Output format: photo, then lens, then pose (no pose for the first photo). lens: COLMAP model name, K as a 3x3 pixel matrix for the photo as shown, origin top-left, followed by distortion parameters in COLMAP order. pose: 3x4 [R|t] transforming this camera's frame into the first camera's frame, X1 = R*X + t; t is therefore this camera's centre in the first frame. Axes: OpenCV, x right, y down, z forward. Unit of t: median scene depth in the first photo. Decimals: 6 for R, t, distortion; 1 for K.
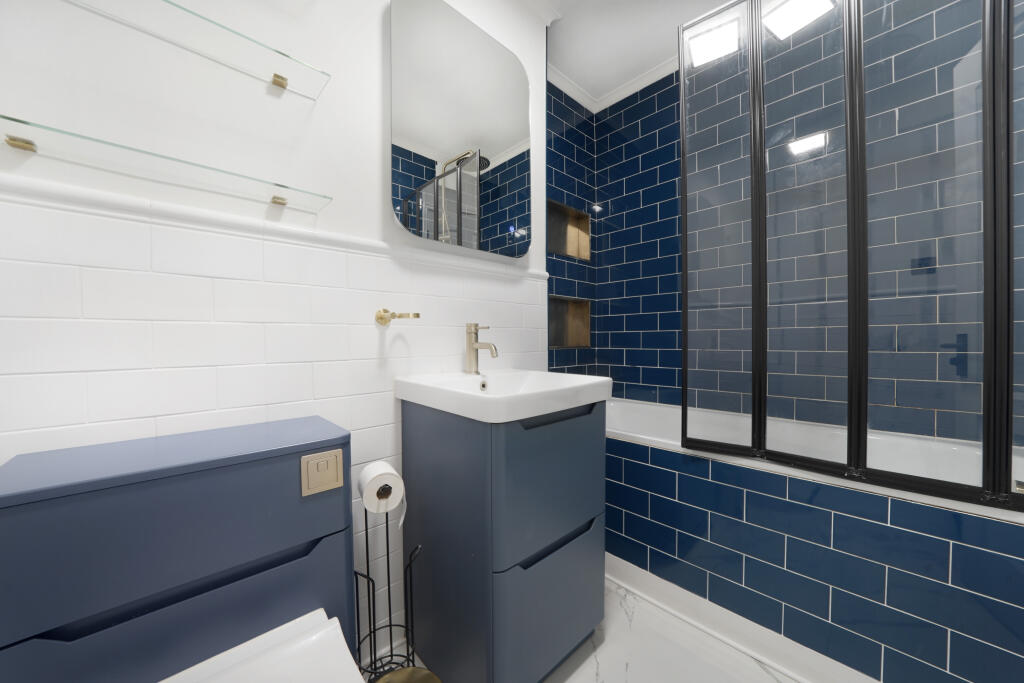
lens RADIAL K [[368.7, 0, 512.0], [0, 368.7, 341.5], [0, 0, 1]] dist [-0.000818, -0.000037]
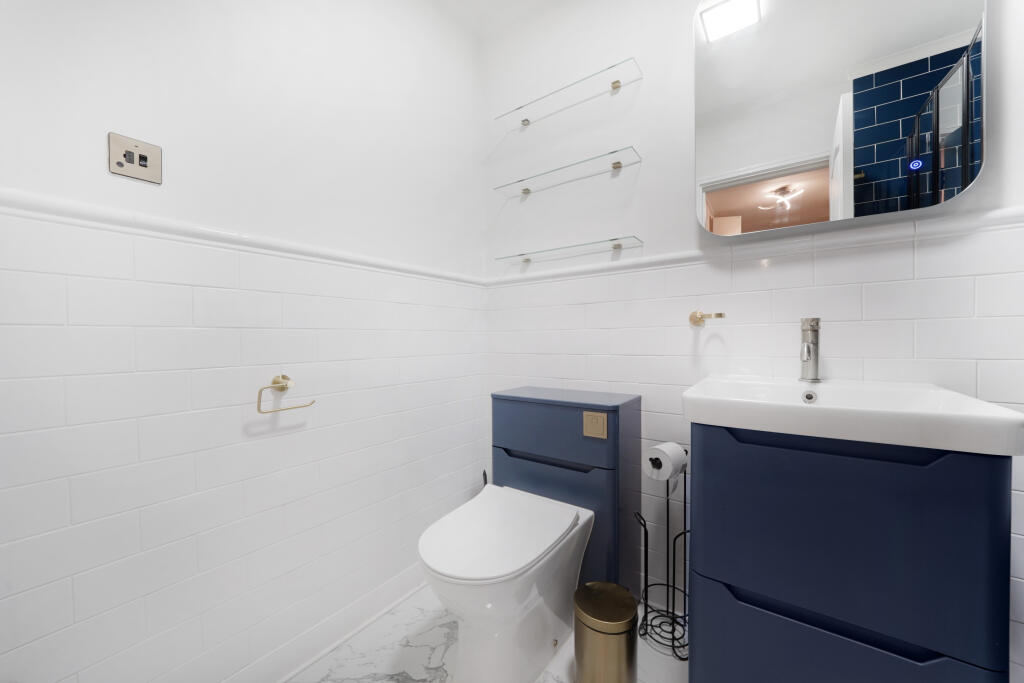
lens RADIAL K [[368.7, 0, 512.0], [0, 368.7, 341.5], [0, 0, 1]] dist [-0.000818, -0.000037]
pose [[0.199152, 0.000523, -0.979968, 0.638091], [-0.003578, 0.999994, -0.000193, 0.004291], [0.979962, 0.003545, 0.199153, 0.245204]]
